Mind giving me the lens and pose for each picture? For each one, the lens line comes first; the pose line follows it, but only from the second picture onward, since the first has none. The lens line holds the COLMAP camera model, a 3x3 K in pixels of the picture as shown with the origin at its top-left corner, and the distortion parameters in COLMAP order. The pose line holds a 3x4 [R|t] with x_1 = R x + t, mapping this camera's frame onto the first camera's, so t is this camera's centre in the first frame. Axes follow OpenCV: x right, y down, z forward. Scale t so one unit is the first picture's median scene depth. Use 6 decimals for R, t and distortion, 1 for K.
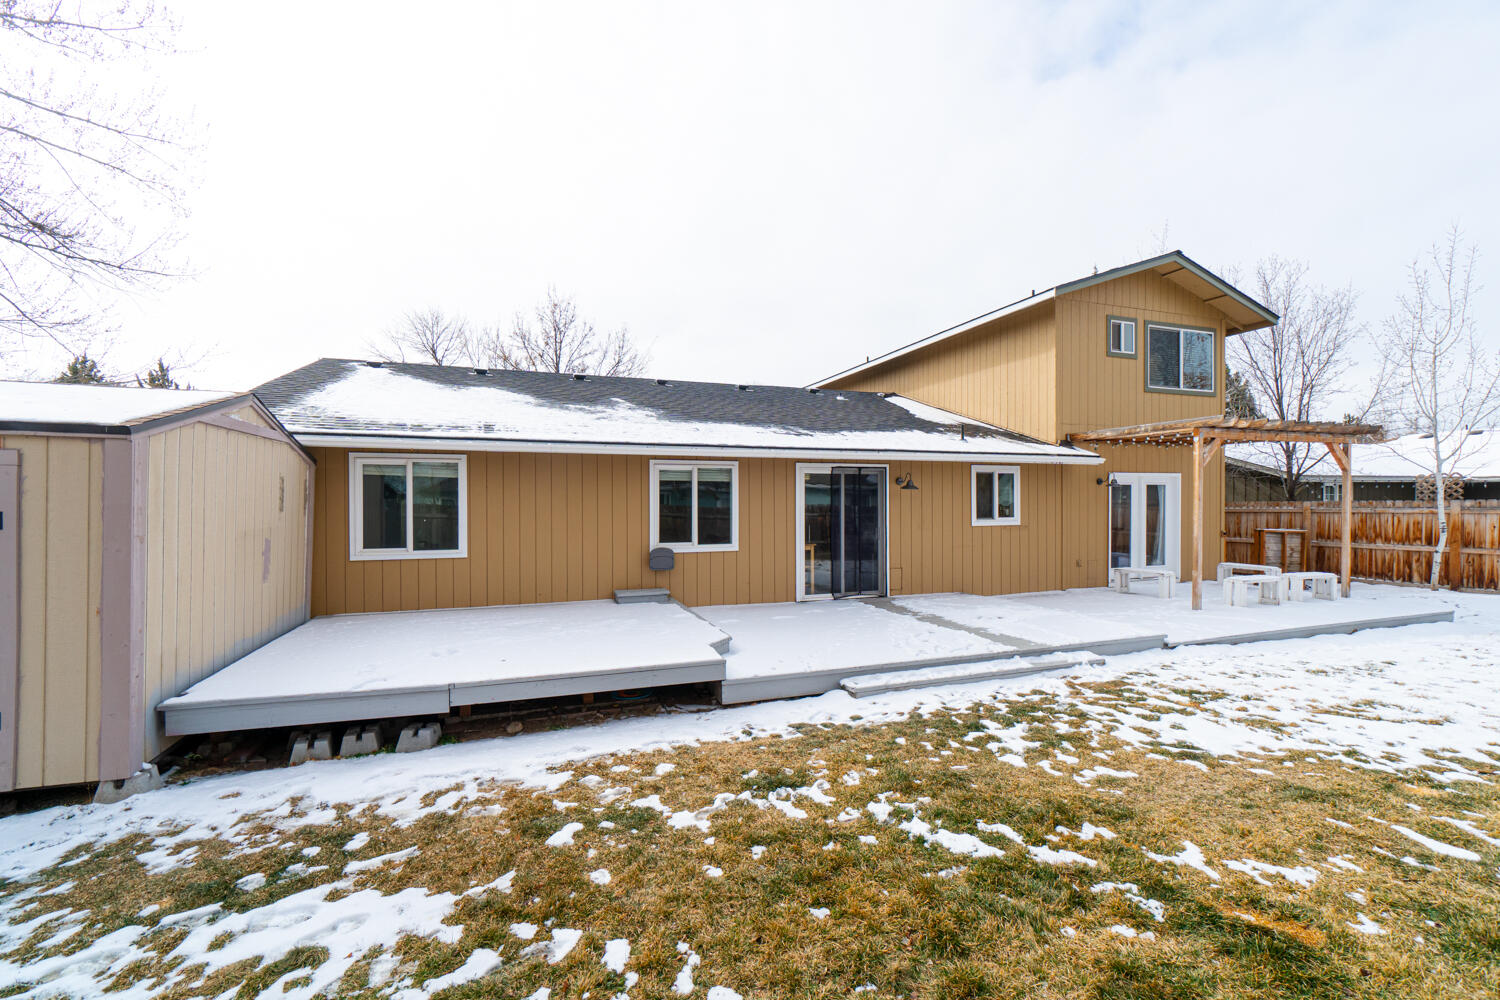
lens RADIAL K [[645.6, 0, 741.9], [0, 645.6, 499.8], [0, 0, 1]] dist [-0.008655, 0.000858]
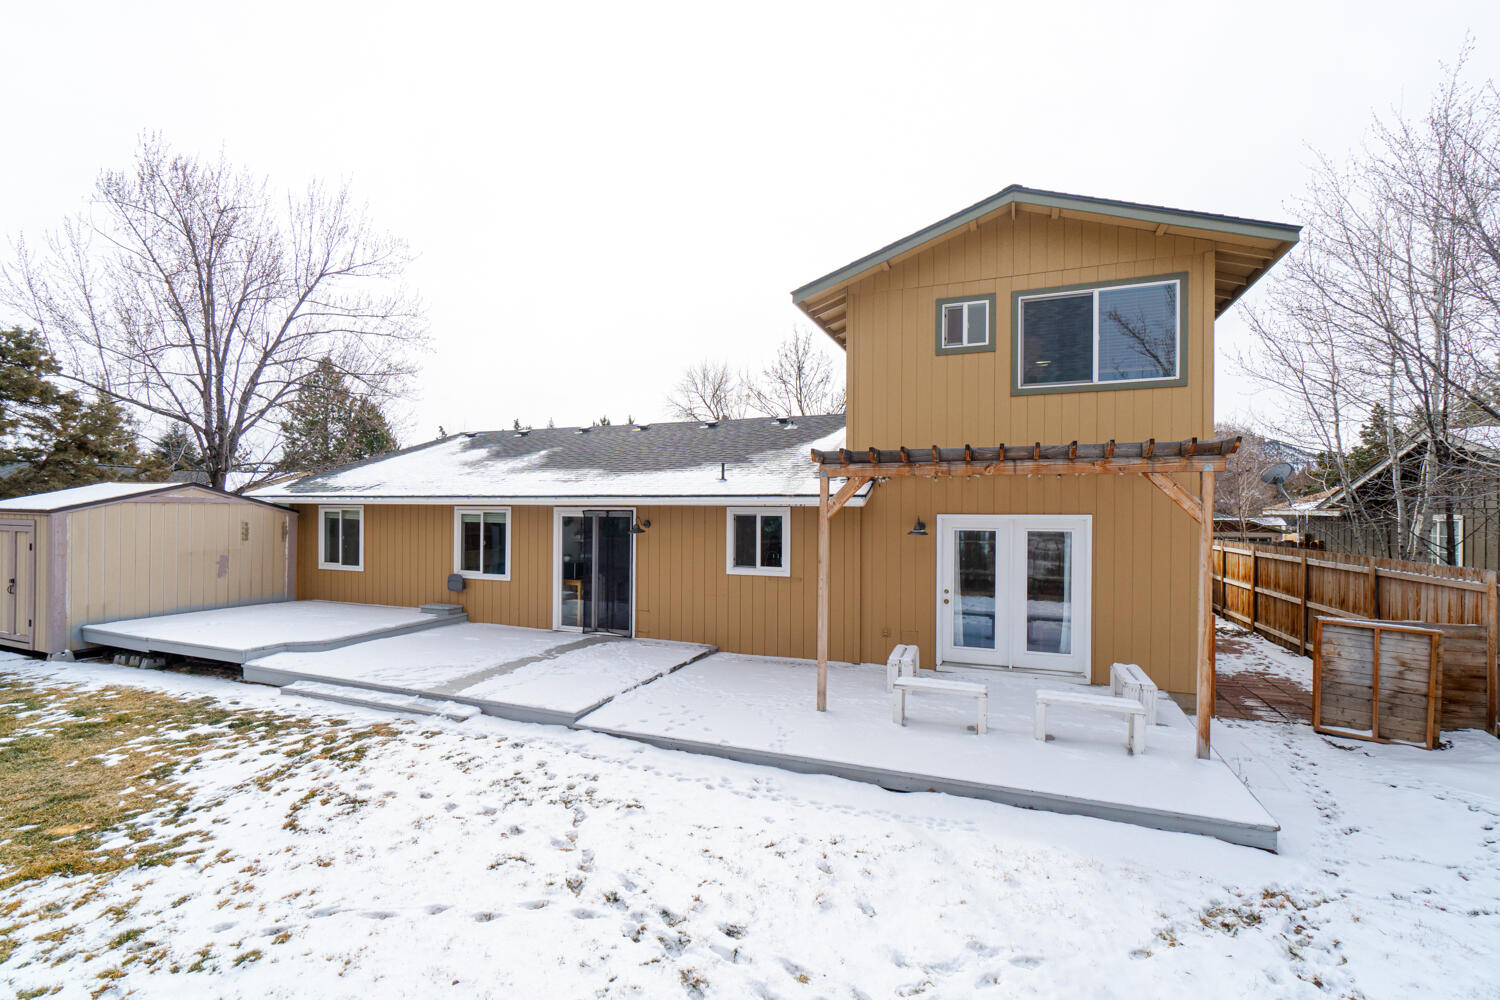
lens RADIAL K [[662.8, 0, 746.5], [0, 662.8, 496.0], [0, 0, 1]] dist [-0.000897, 0.001574]
pose [[0.743379, -0.007502, -0.668829, 1.895769], [-0.008352, 0.999755, -0.020497, -0.095060], [0.668818, 0.020824, 0.743134, 0.619862]]
